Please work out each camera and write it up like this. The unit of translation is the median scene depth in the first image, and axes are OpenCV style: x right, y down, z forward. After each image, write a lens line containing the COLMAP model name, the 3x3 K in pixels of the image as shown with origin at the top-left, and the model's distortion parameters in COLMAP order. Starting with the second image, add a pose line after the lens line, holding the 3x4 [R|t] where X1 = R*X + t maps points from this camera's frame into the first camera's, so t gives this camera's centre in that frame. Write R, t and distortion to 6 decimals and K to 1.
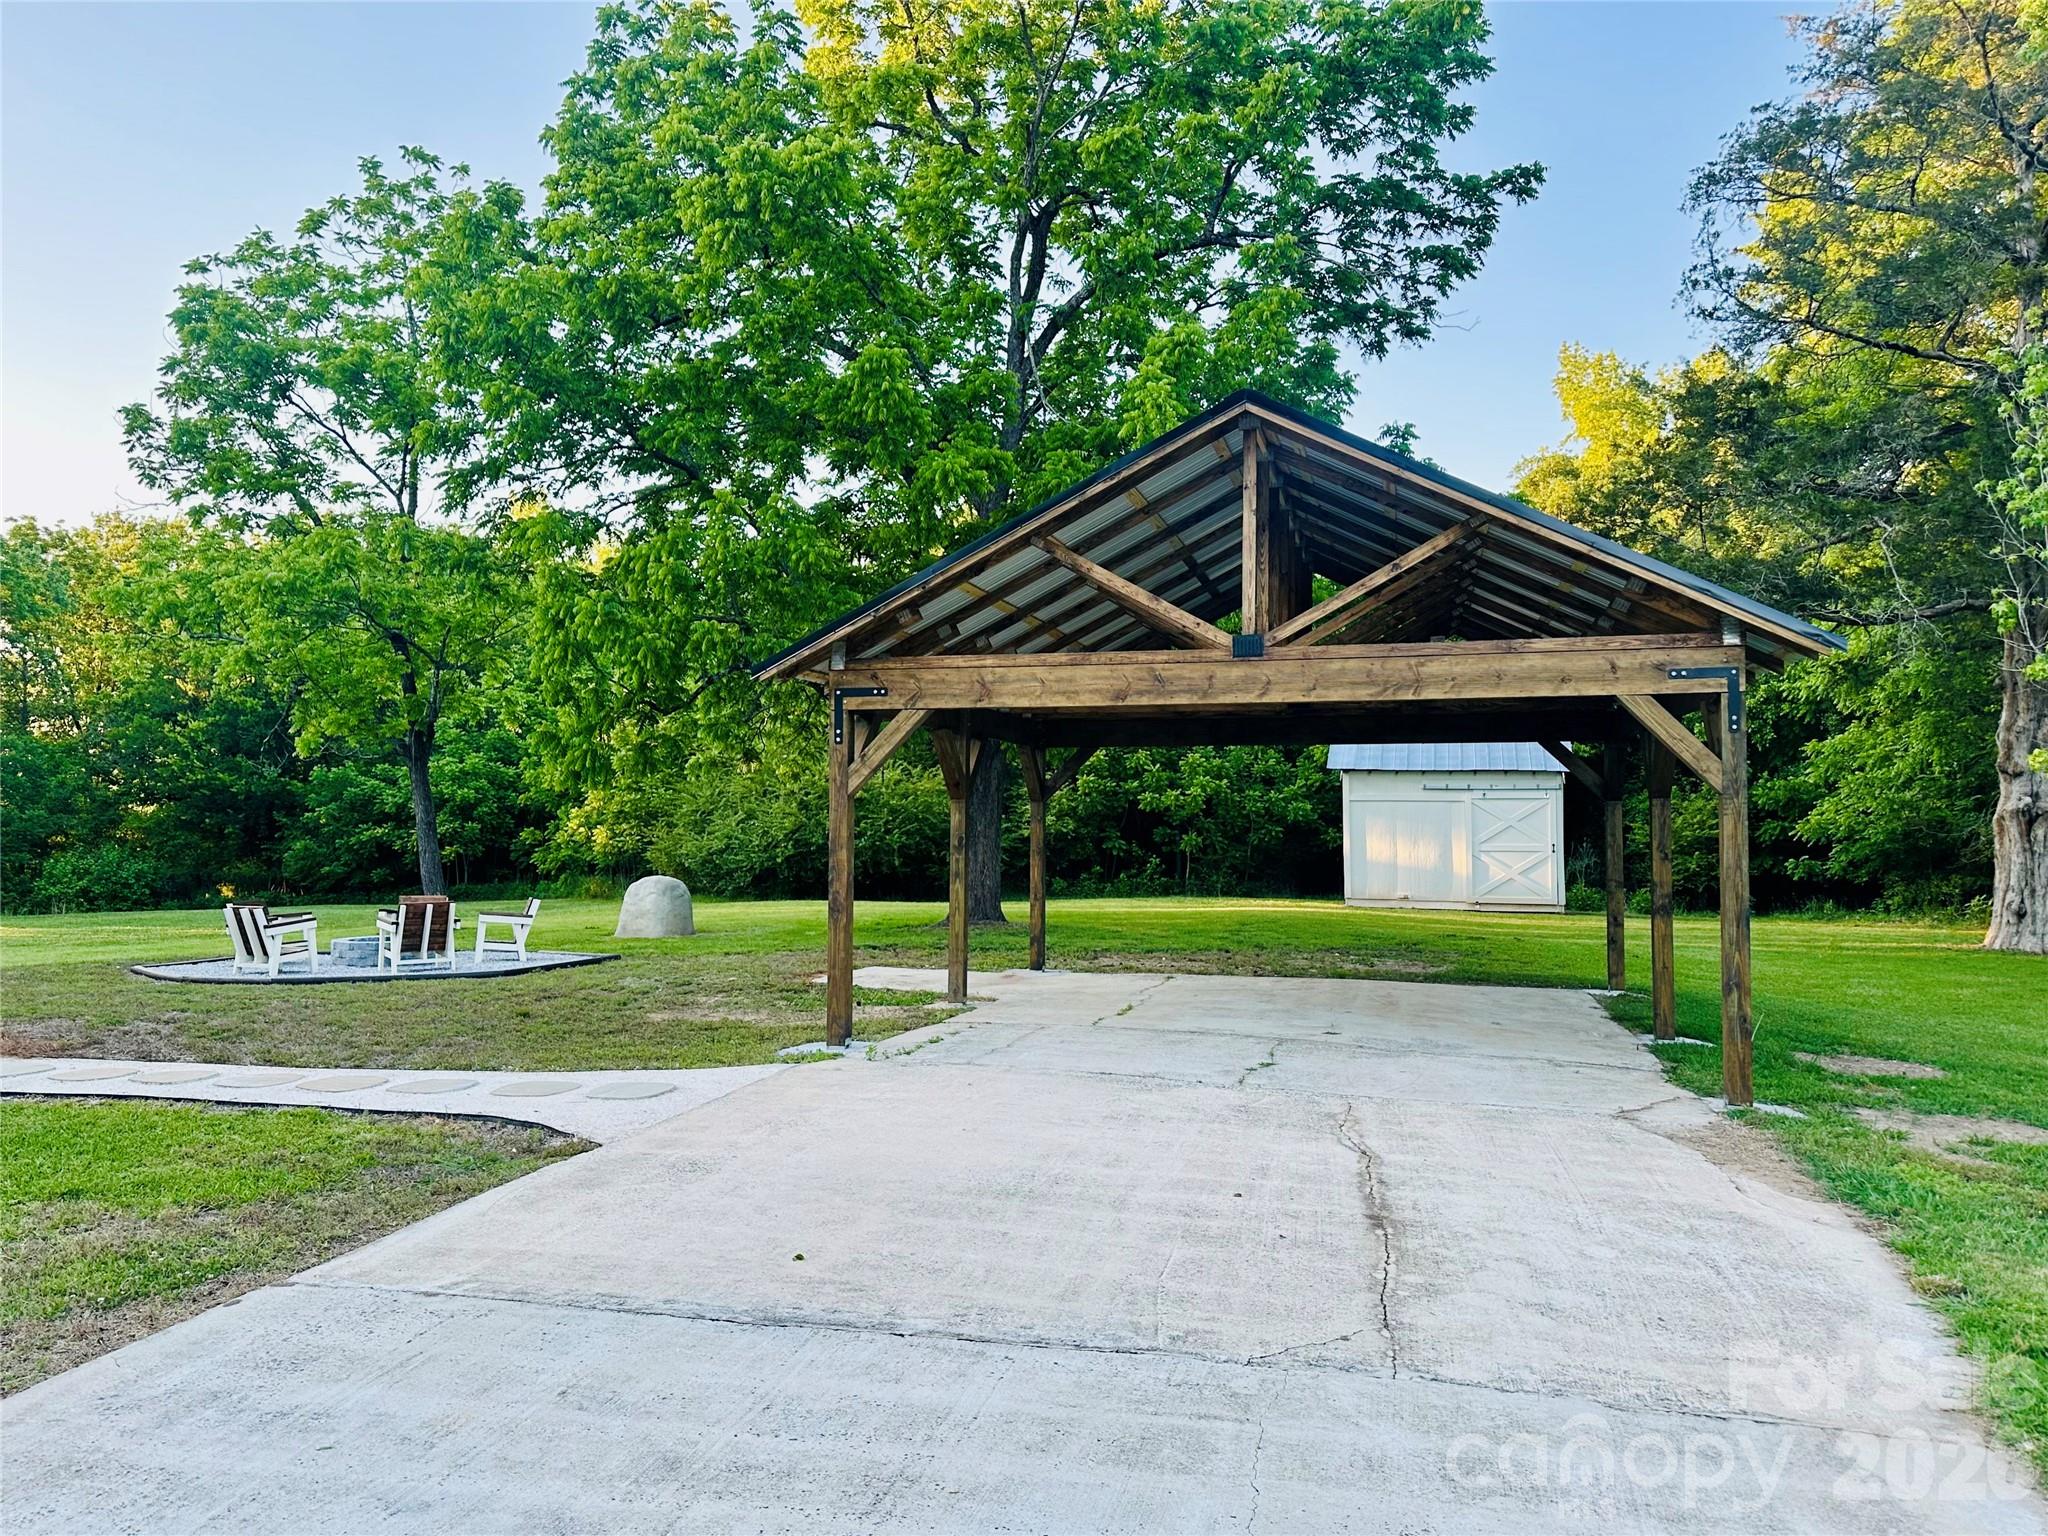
lens RADIAL K [[1549.7, 0, 1017.7], [0, 1549.7, 818.0], [0, 0, 1]] dist [0.002805, -0.004000]
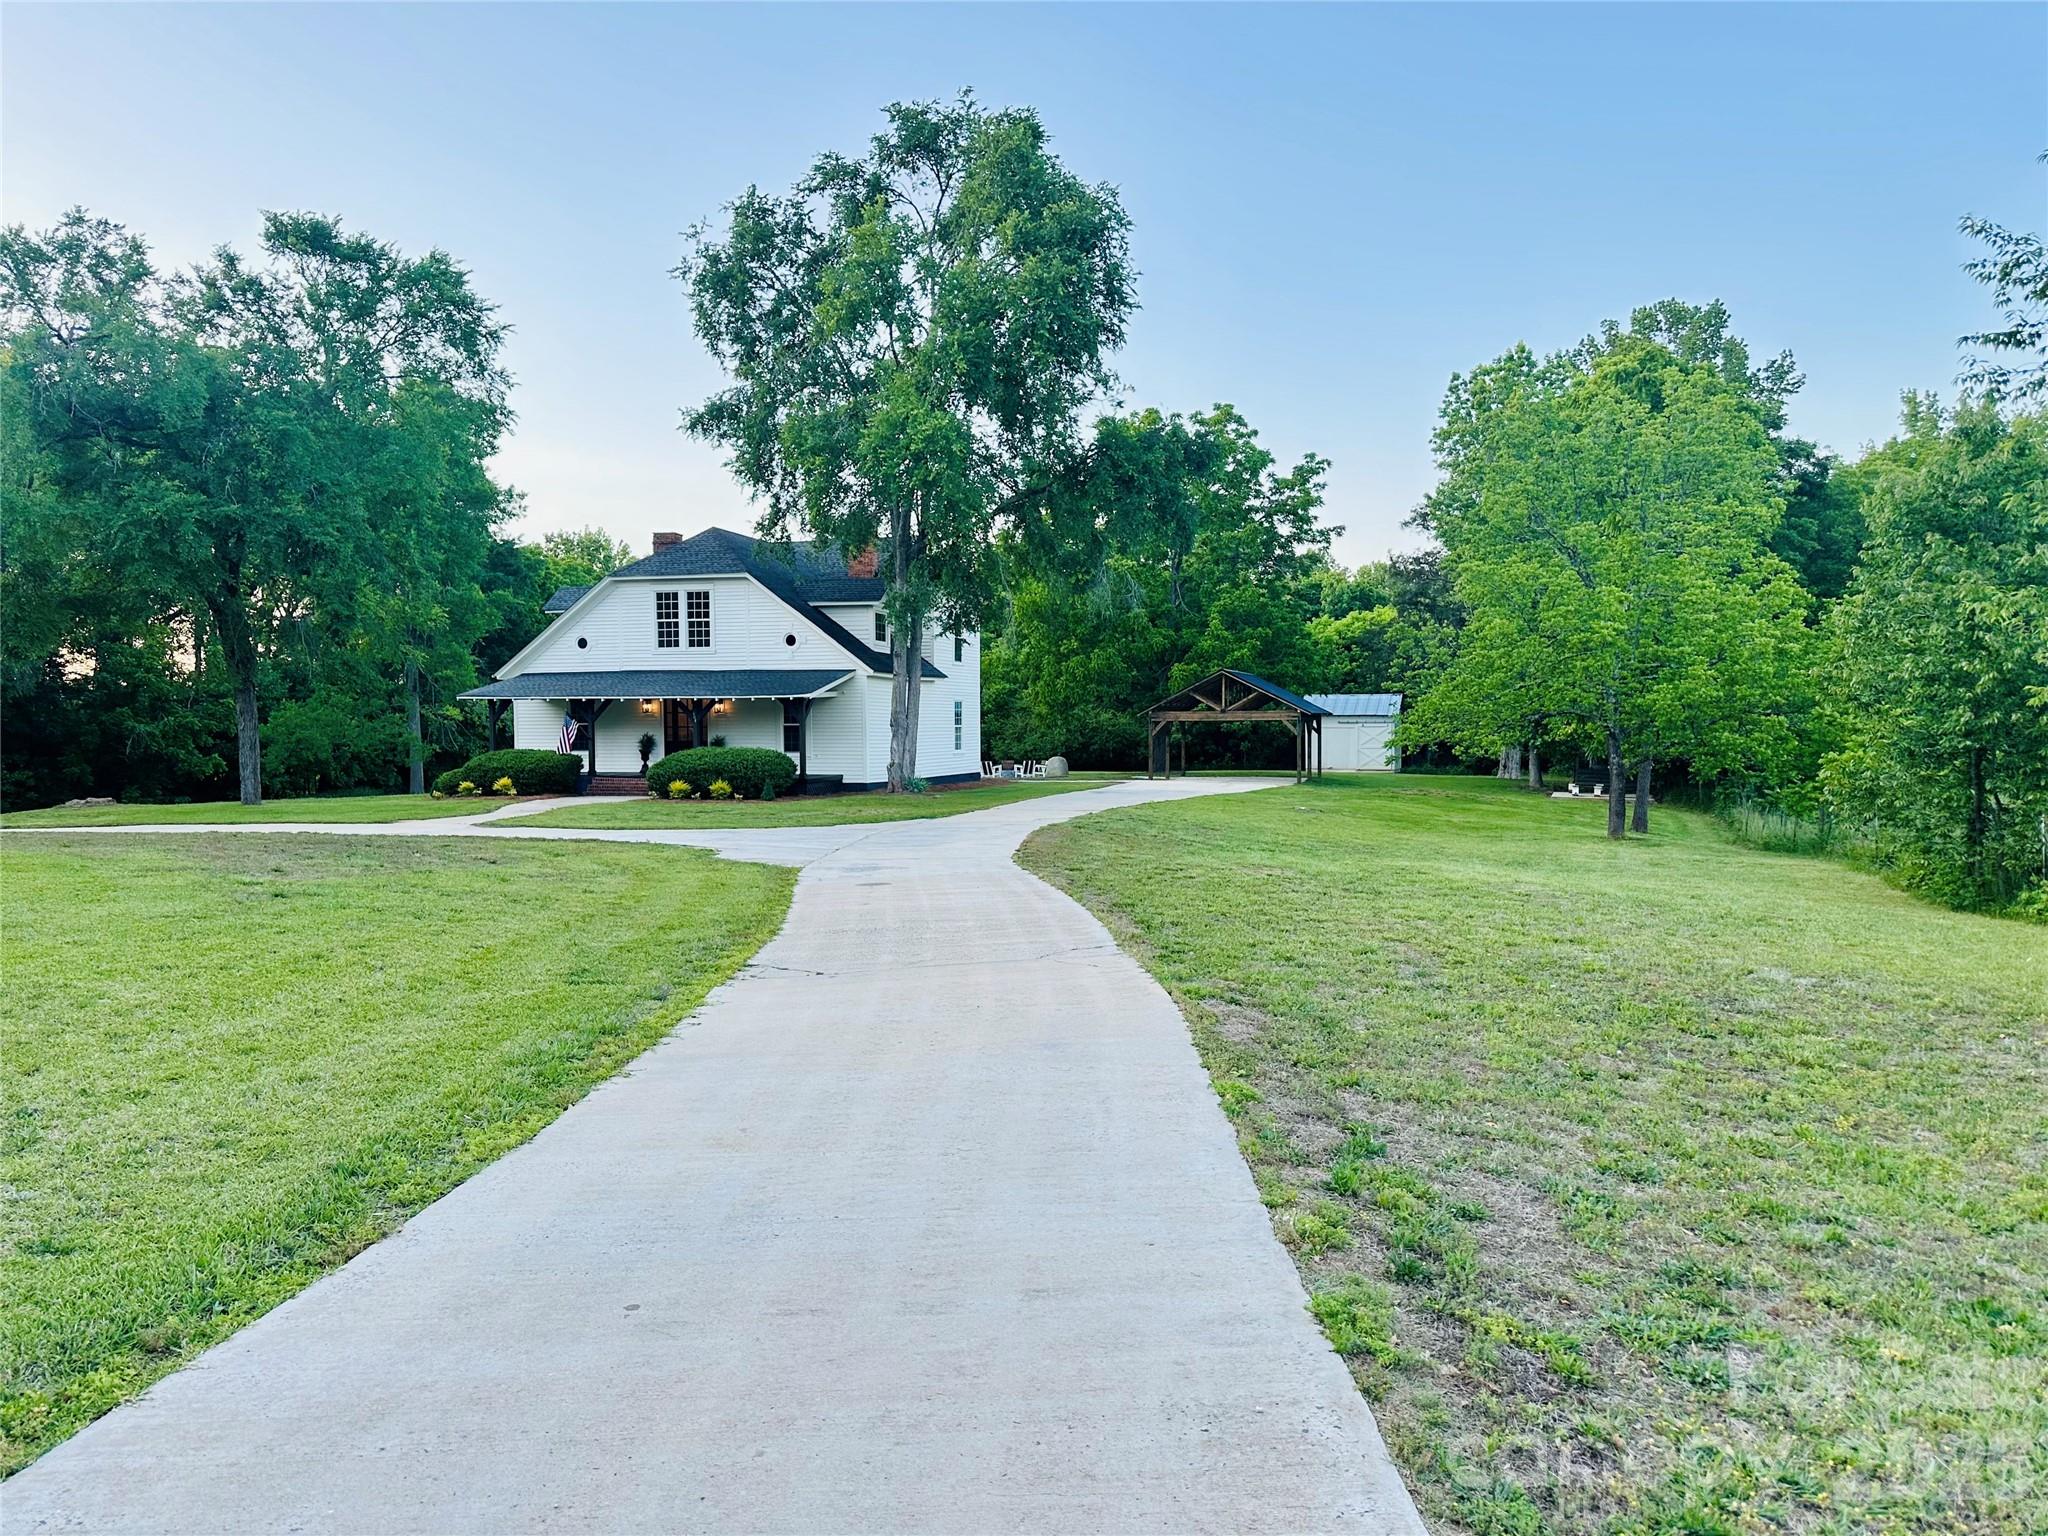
lens RADIAL K [[1480.8, 0, 1021.6], [0, 1480.8, 783.5], [0, 0, 1]] dist [0.116999, 0.000006]
pose [[0.997095, -0.002864, -0.076111, -0.078897], [0.005780, 0.999256, 0.038127, -0.023273], [0.075946, -0.038456, 0.996370, -1.994553]]
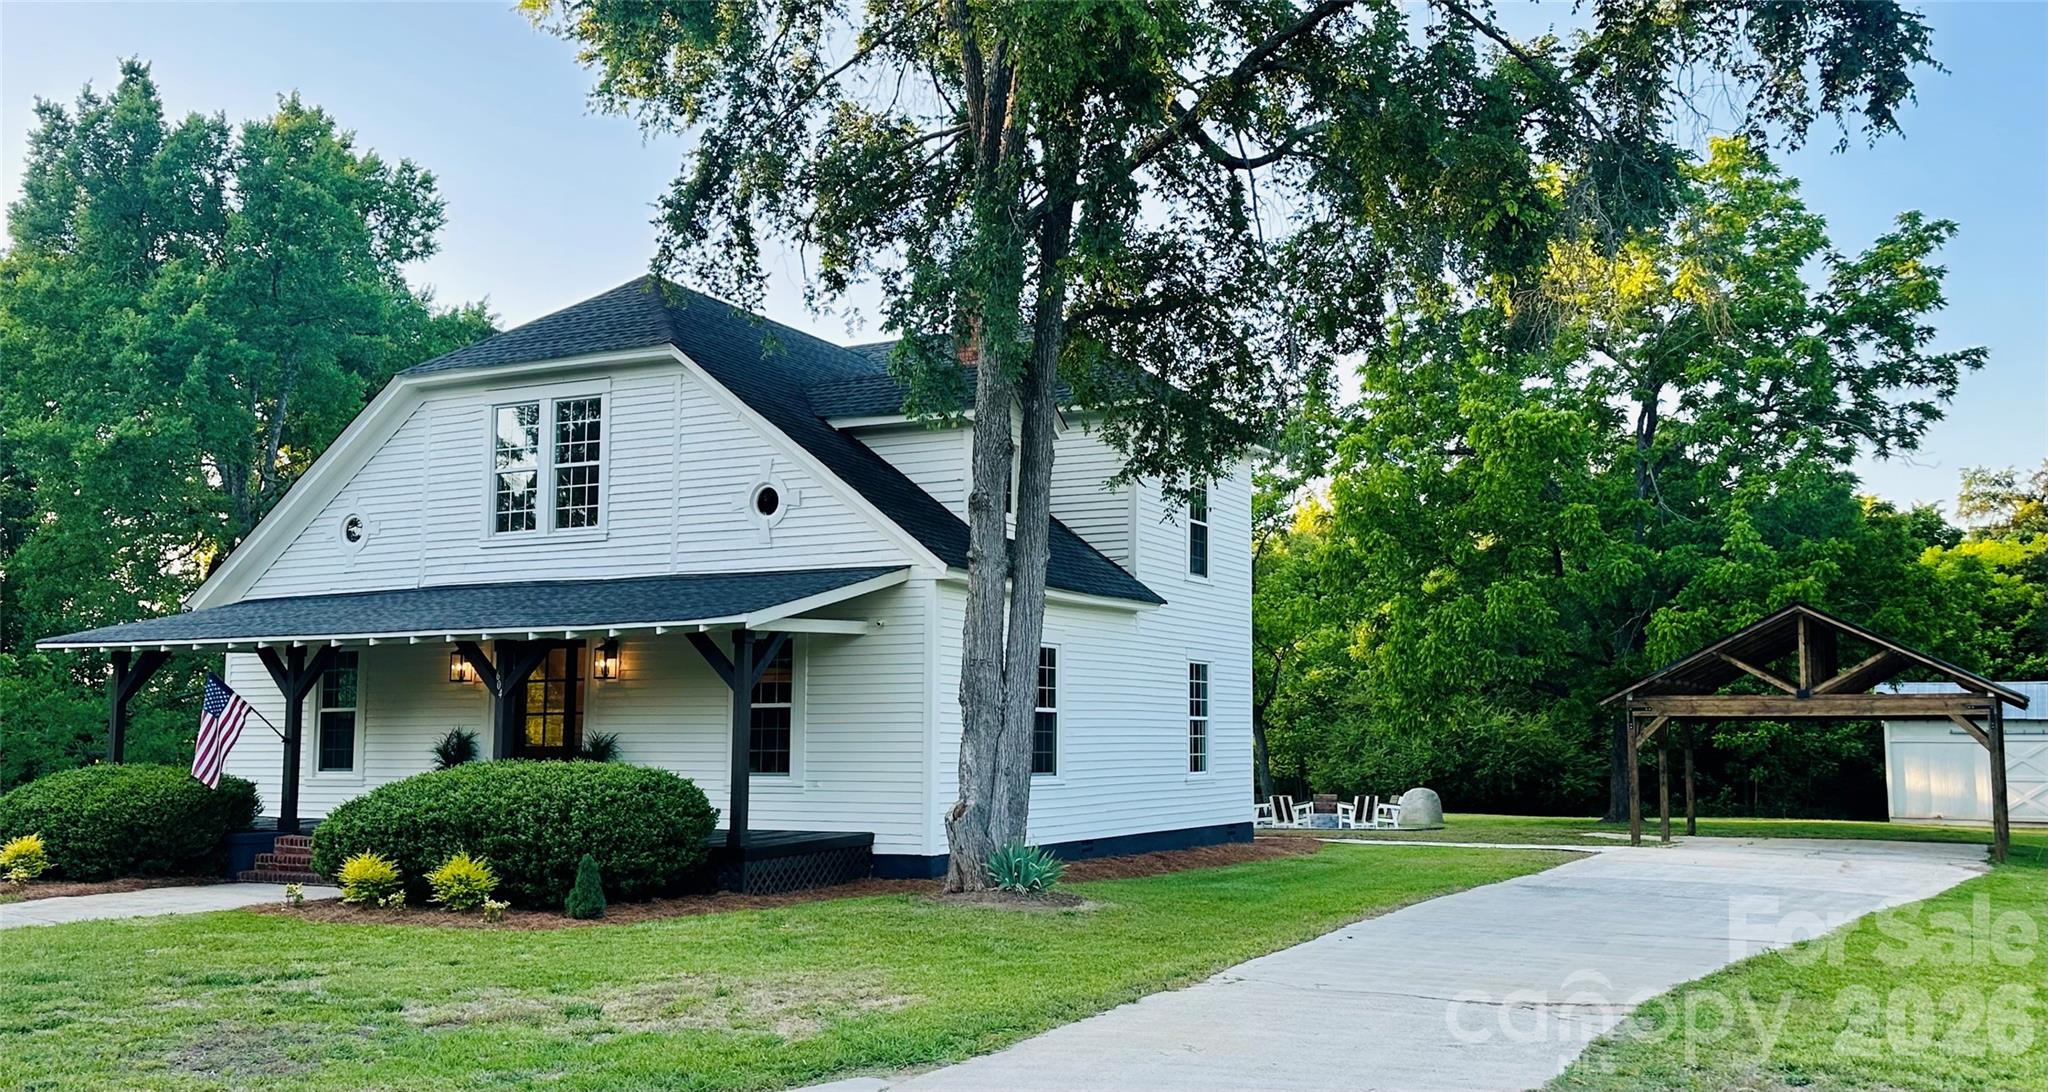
lens RADIAL K [[1751.8, 0, 1059.8], [0, 1751.8, 560.7], [0, 0, 1]] dist [0.177977, -0.369926]
pose [[0.969586, -0.024908, -0.243482, -0.142383], [-0.000828, 0.994469, -0.105030, -0.006818], [0.244751, 0.102037, 0.964202, -0.970673]]
